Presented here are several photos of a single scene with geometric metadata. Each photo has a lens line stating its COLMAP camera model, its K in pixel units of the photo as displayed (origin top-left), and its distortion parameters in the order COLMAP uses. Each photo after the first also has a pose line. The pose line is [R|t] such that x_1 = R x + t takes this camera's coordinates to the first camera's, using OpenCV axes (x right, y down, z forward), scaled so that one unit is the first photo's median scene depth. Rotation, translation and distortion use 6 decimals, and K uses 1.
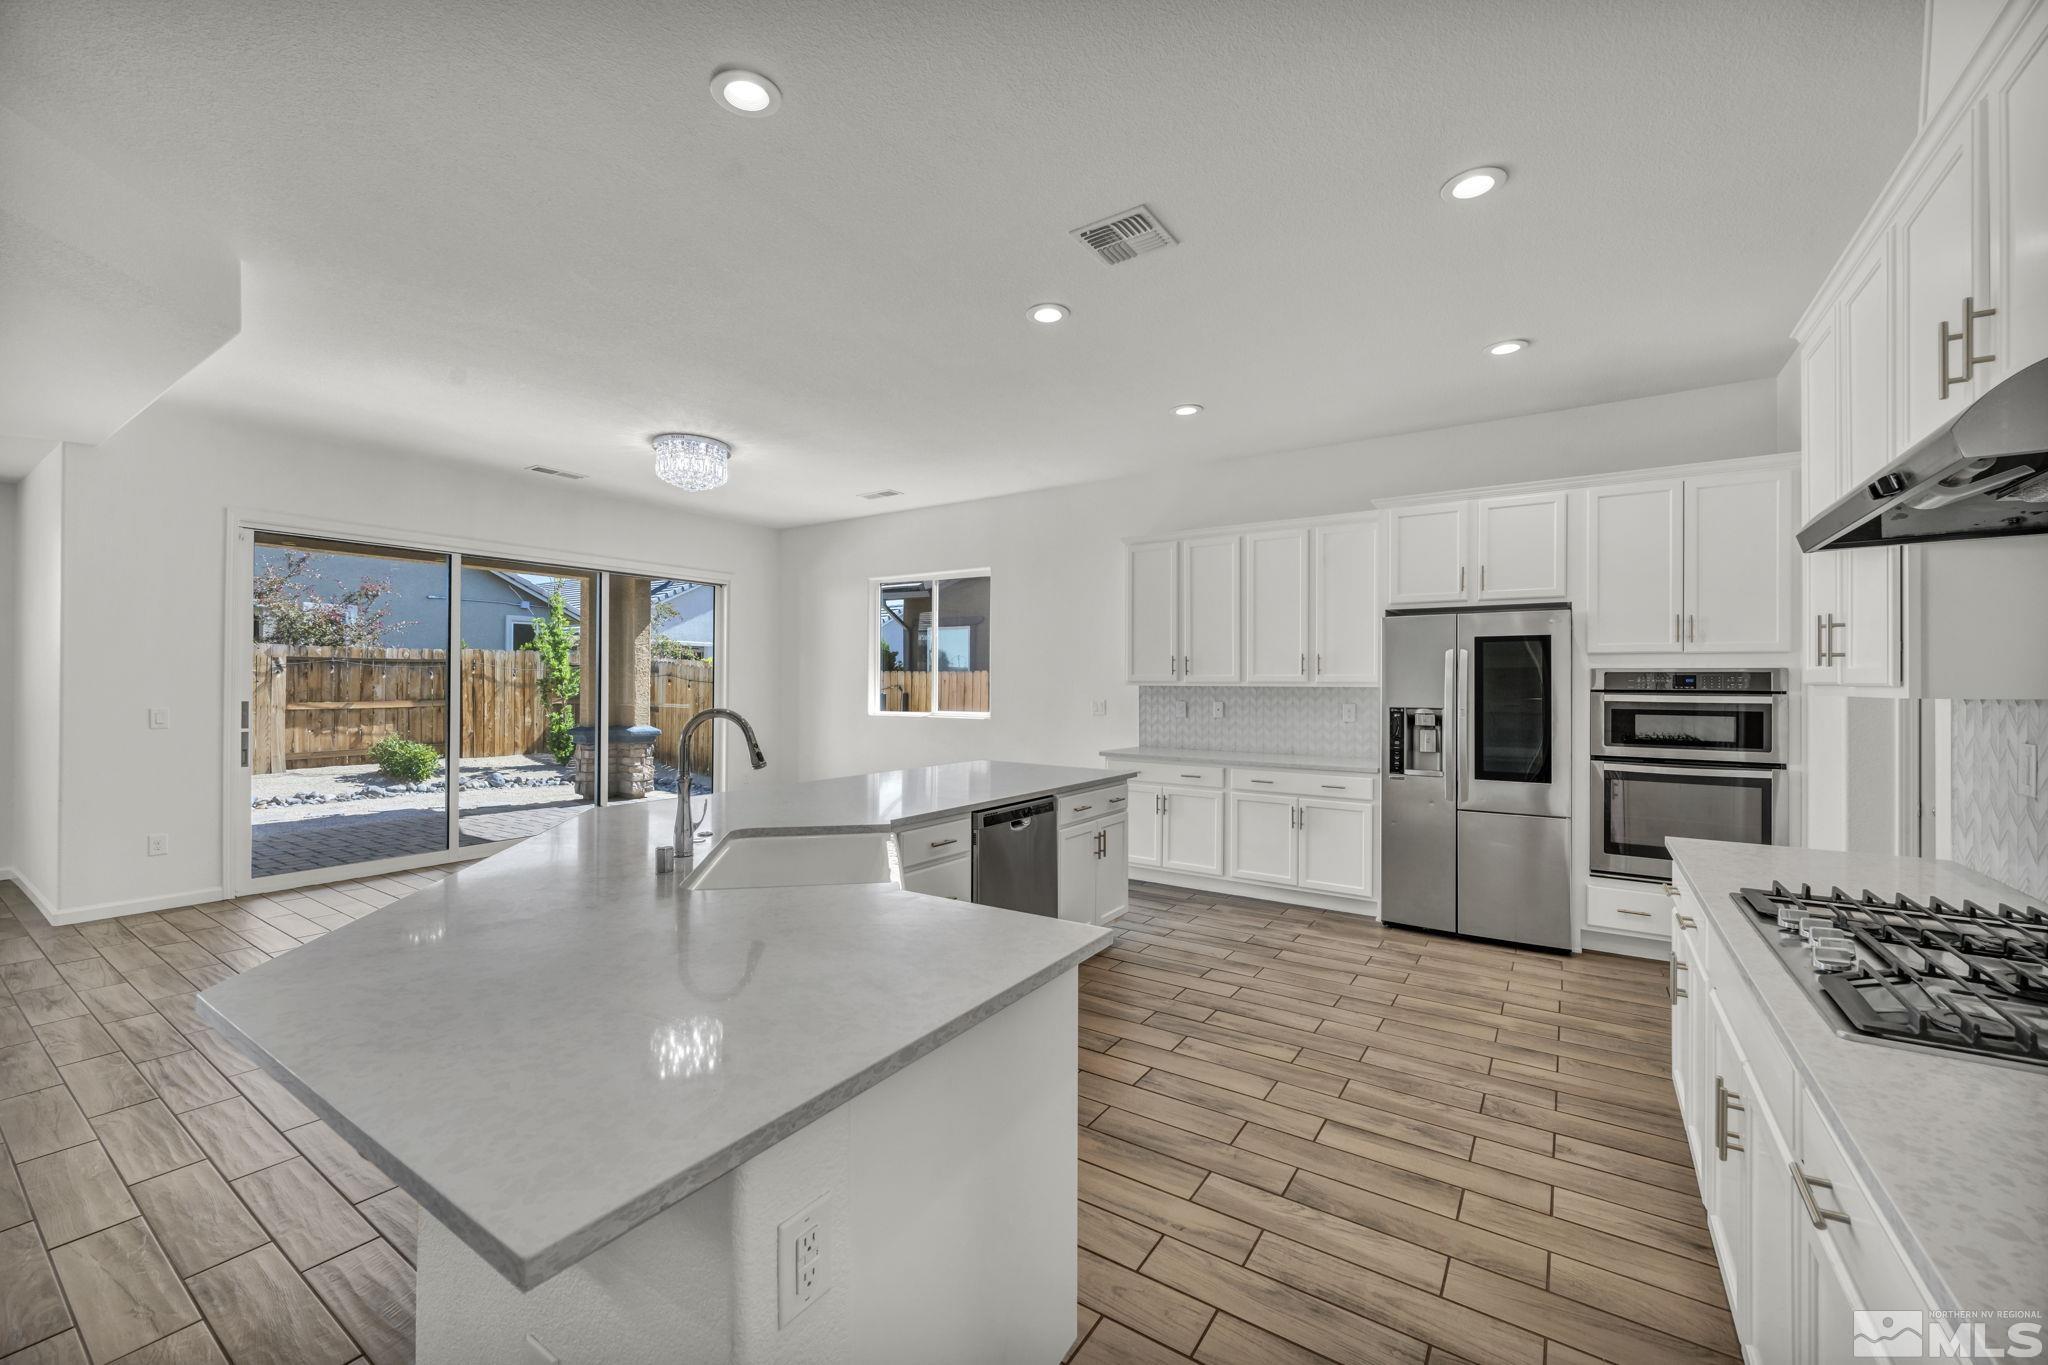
lens RADIAL K [[809.4, 0, 1033.7], [0, 809.4, 674.7], [0, 0, 1]] dist [-0.003386, -0.000371]
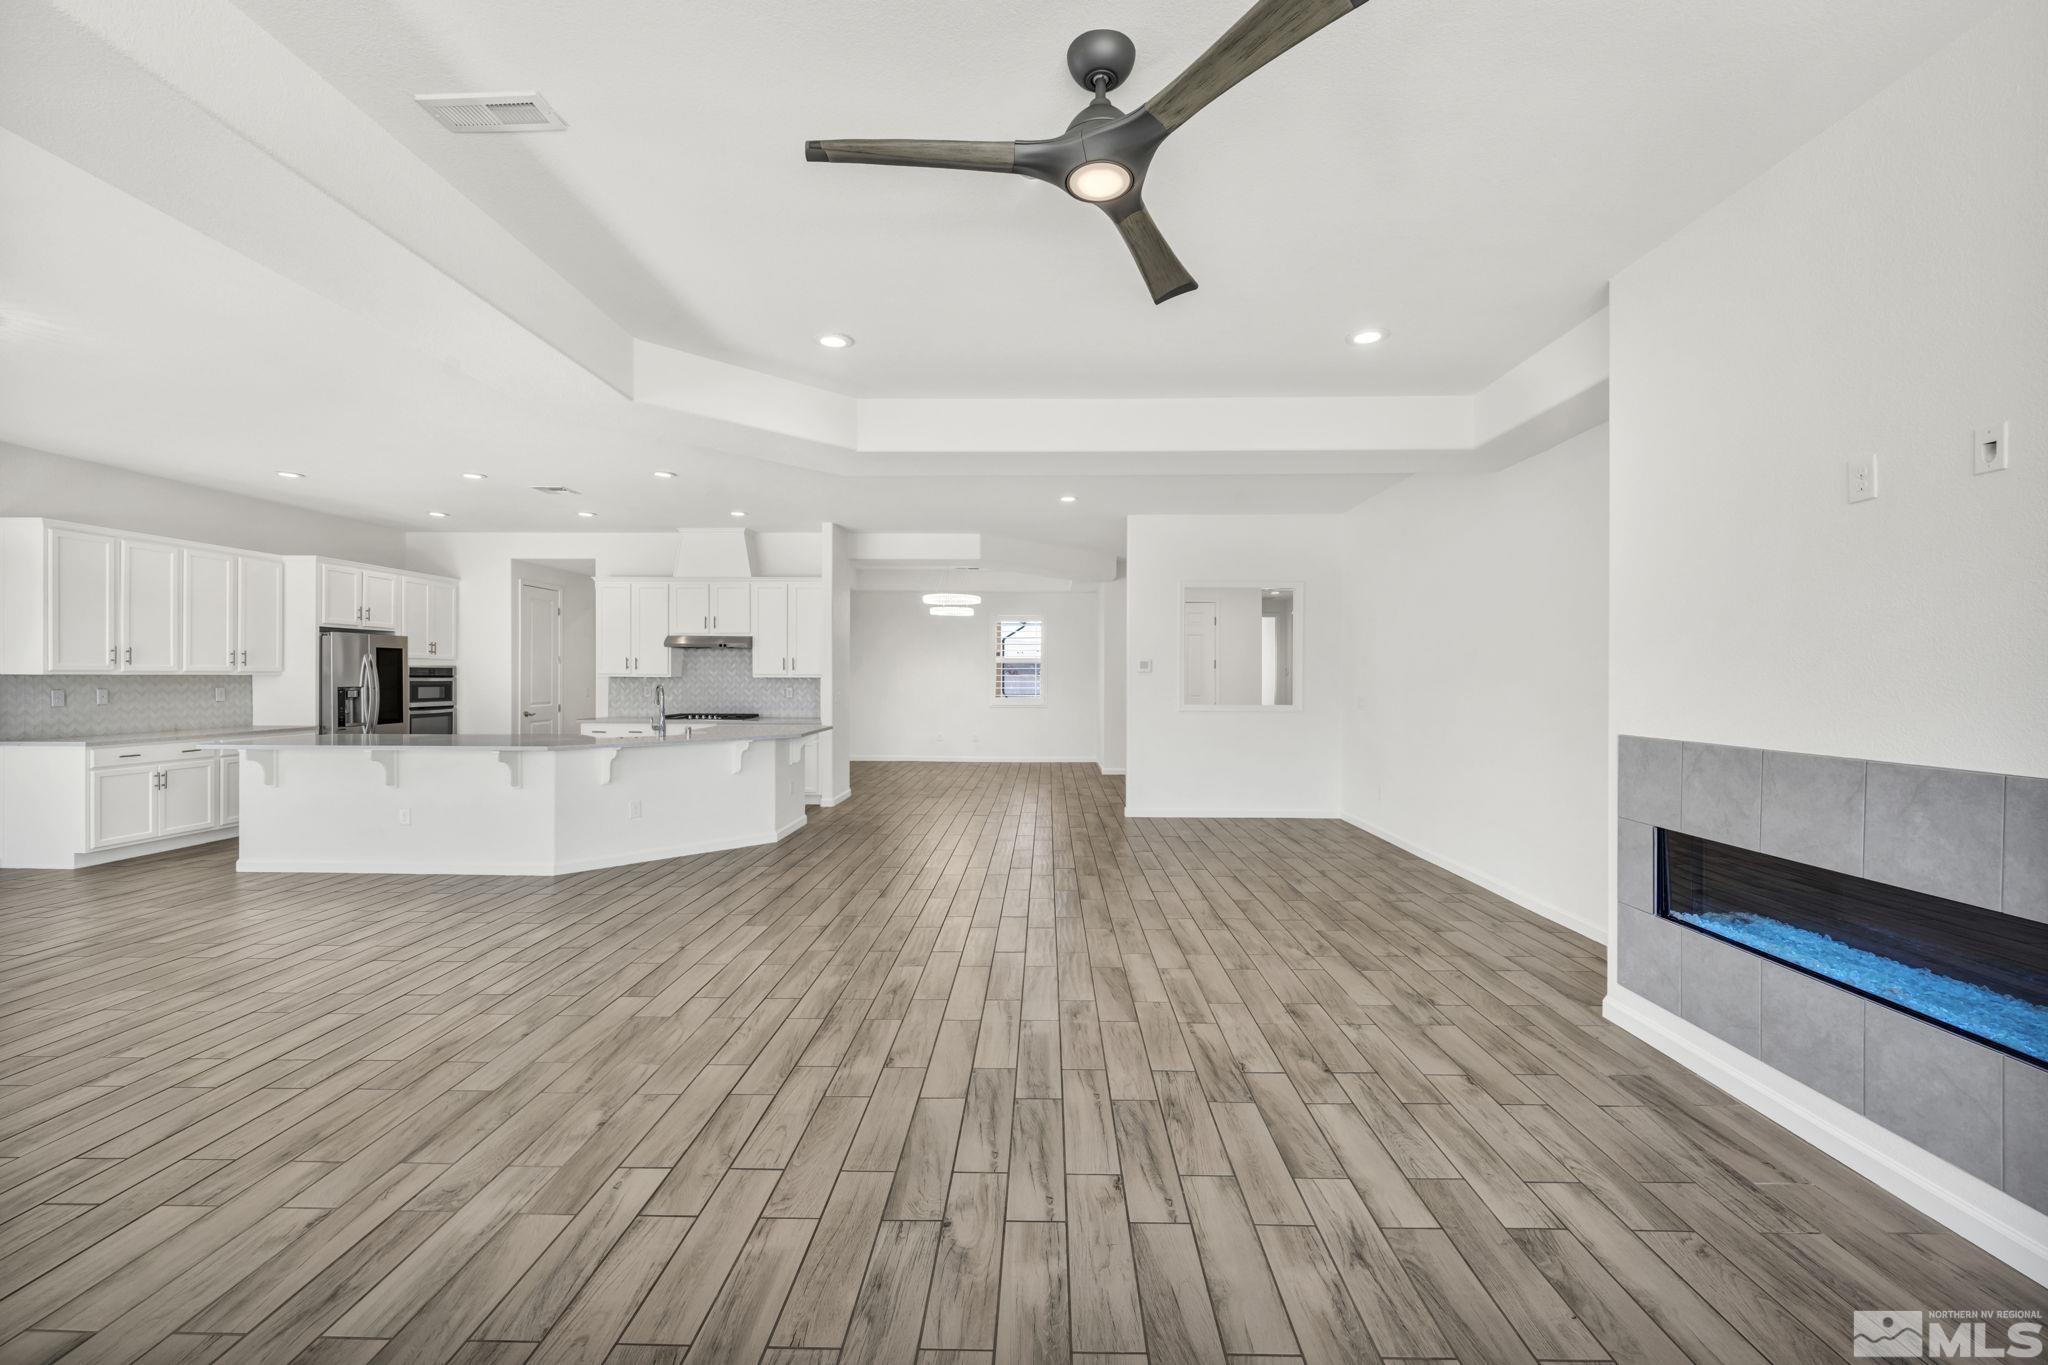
lens RADIAL K [[809.4, 0, 1022.5], [0, 809.4, 680.5], [0, 0, 1]] dist [-0.003386, -0.000371]
pose [[-0.540745, -0.011201, 0.841112, -1.502210], [-0.014859, 0.999883, 0.003762, -0.000353], [-0.841055, -0.010464, -0.540848, 0.625362]]
